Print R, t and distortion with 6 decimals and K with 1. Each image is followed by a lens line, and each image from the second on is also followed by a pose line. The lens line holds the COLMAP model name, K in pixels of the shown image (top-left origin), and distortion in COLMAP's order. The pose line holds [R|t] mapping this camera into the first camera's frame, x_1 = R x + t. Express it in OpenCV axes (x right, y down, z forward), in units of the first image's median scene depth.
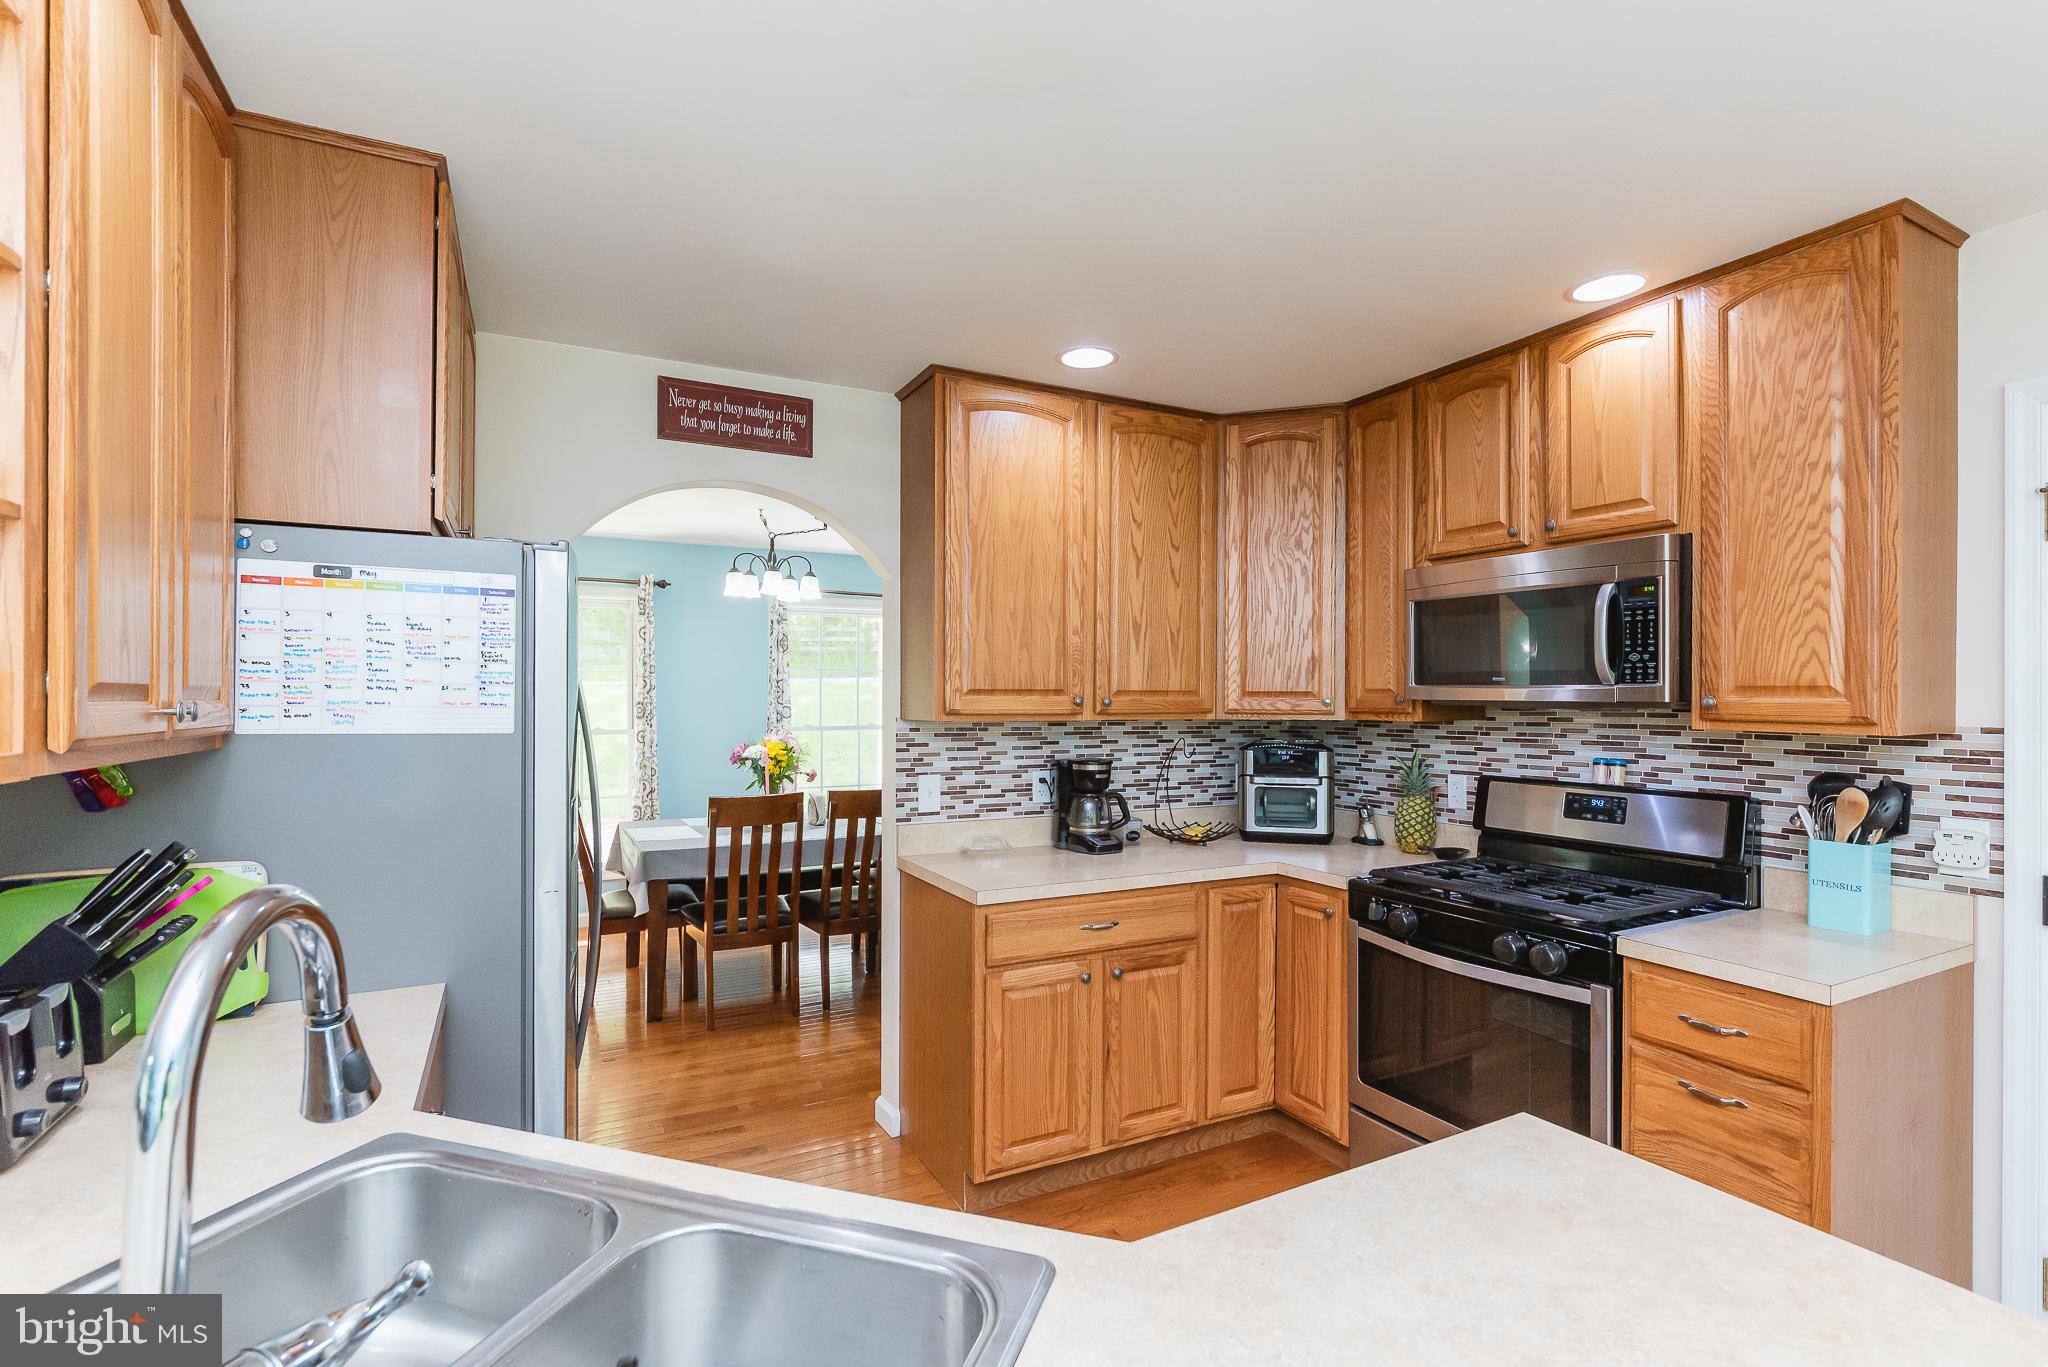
lens RADIAL K [[937.9, 0, 1019.3], [0, 937.9, 699.6], [0, 0, 1]] dist [0.000858, 0.000761]
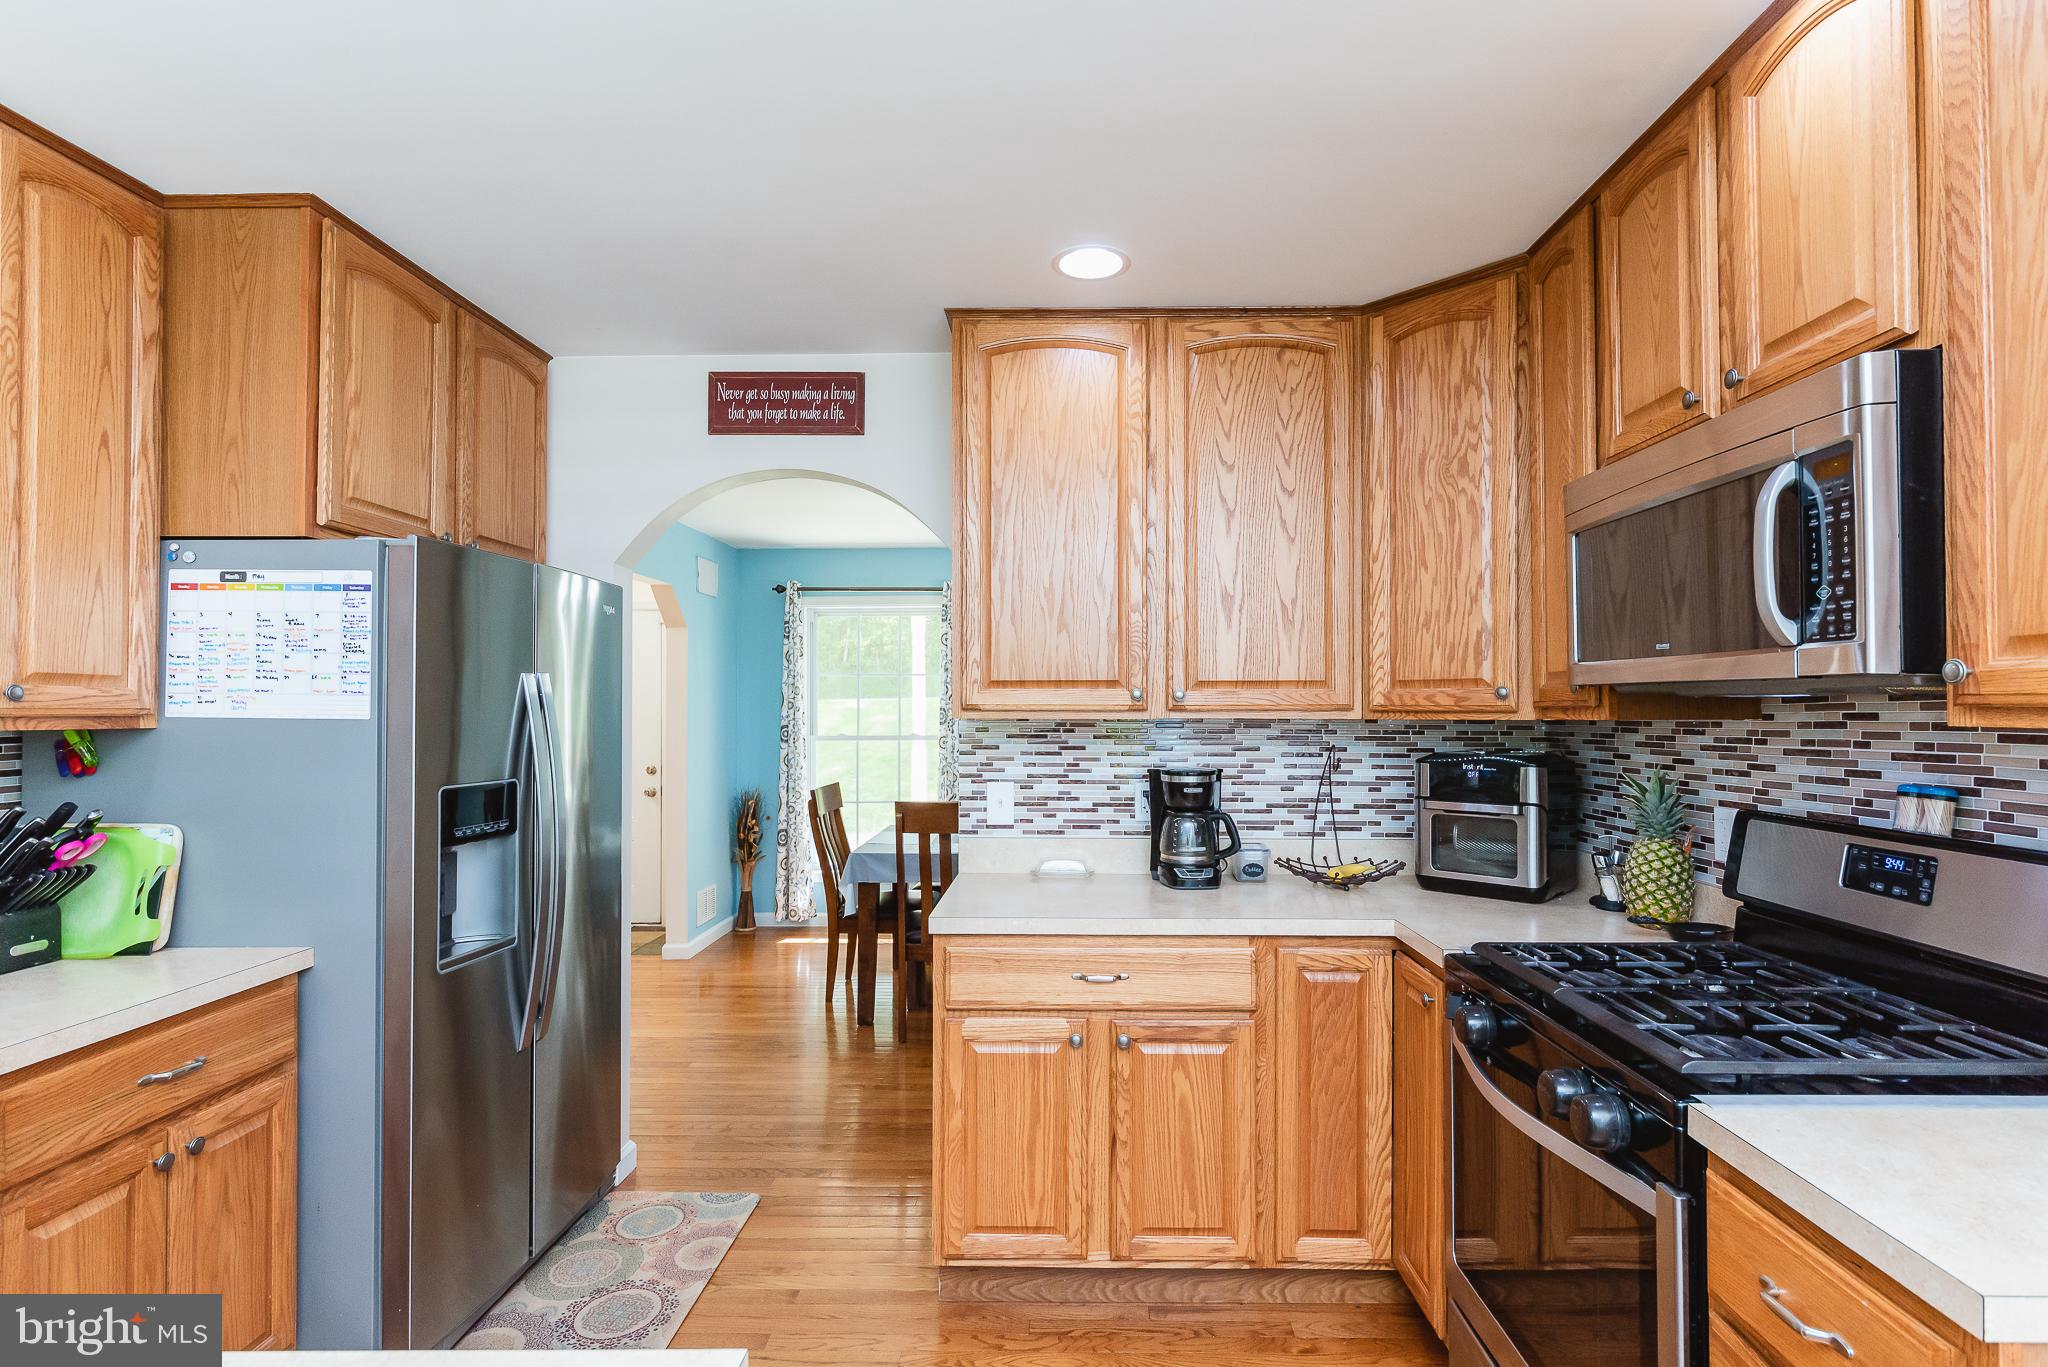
lens RADIAL K [[998.6, 0, 1060.7], [0, 998.6, 701.6], [0, 0, 1]] dist [0.001297, 0.000862]
pose [[0.884620, -0.006878, -0.466261, 0.422300], [0.001122, 0.999920, -0.012622, 0.019147], [0.466311, 0.010642, 0.884557, 0.226460]]
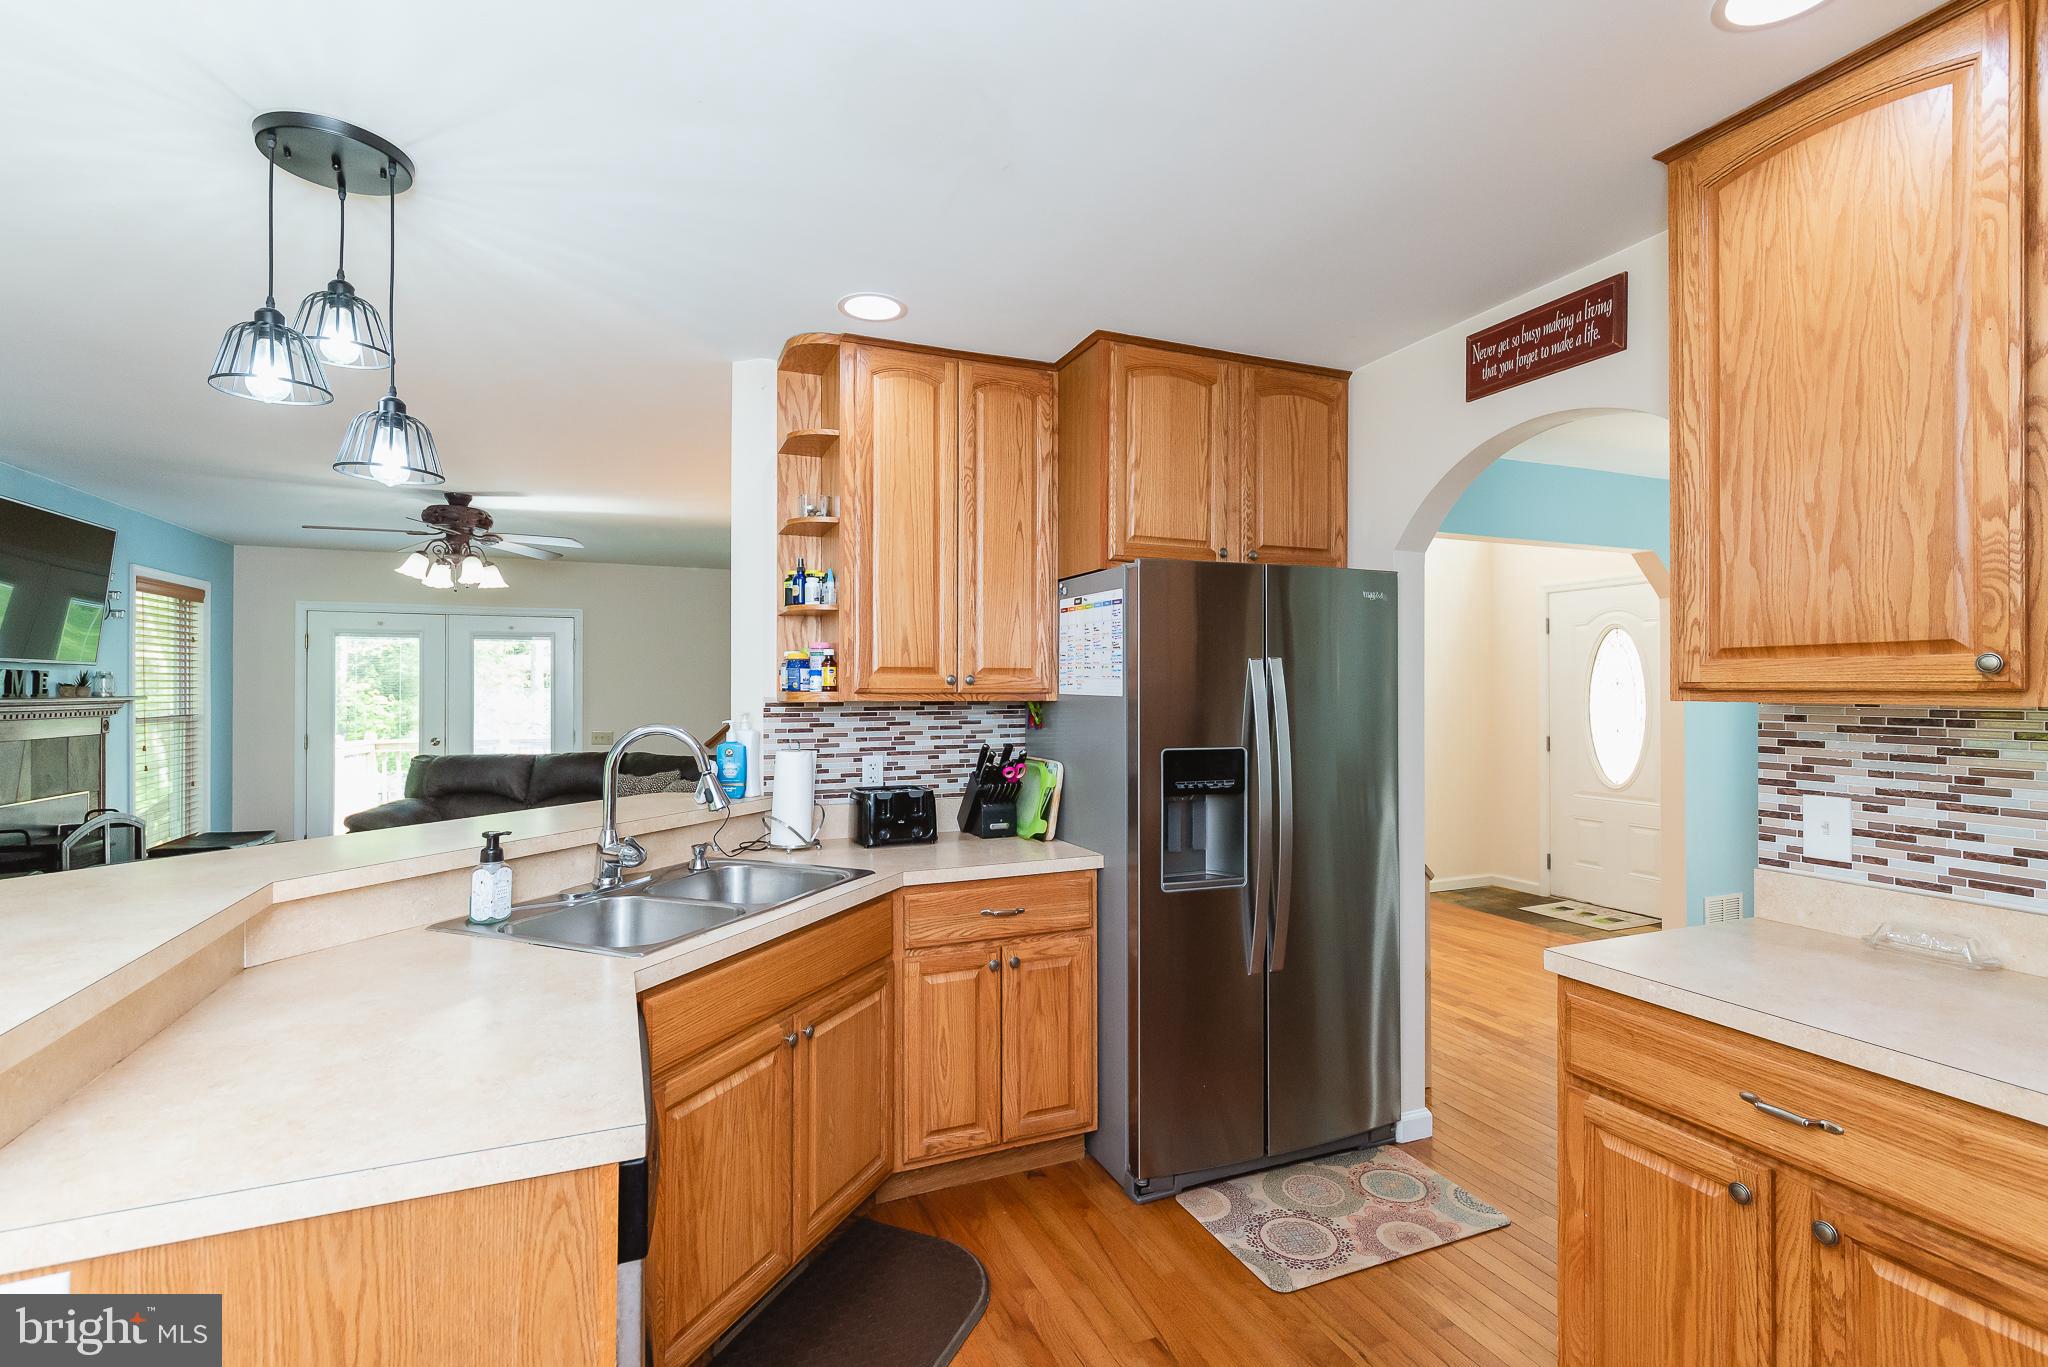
lens RADIAL K [[937.9, 0, 1022.3], [0, 937.9, 682.7], [0, 0, 1]] dist [0.000858, 0.000761]
pose [[-0.077887, -0.008621, -0.996925, 0.579373], [-0.003086, 0.999960, -0.008406, 0.017189], [0.996957, 0.002422, -0.077911, 0.595862]]
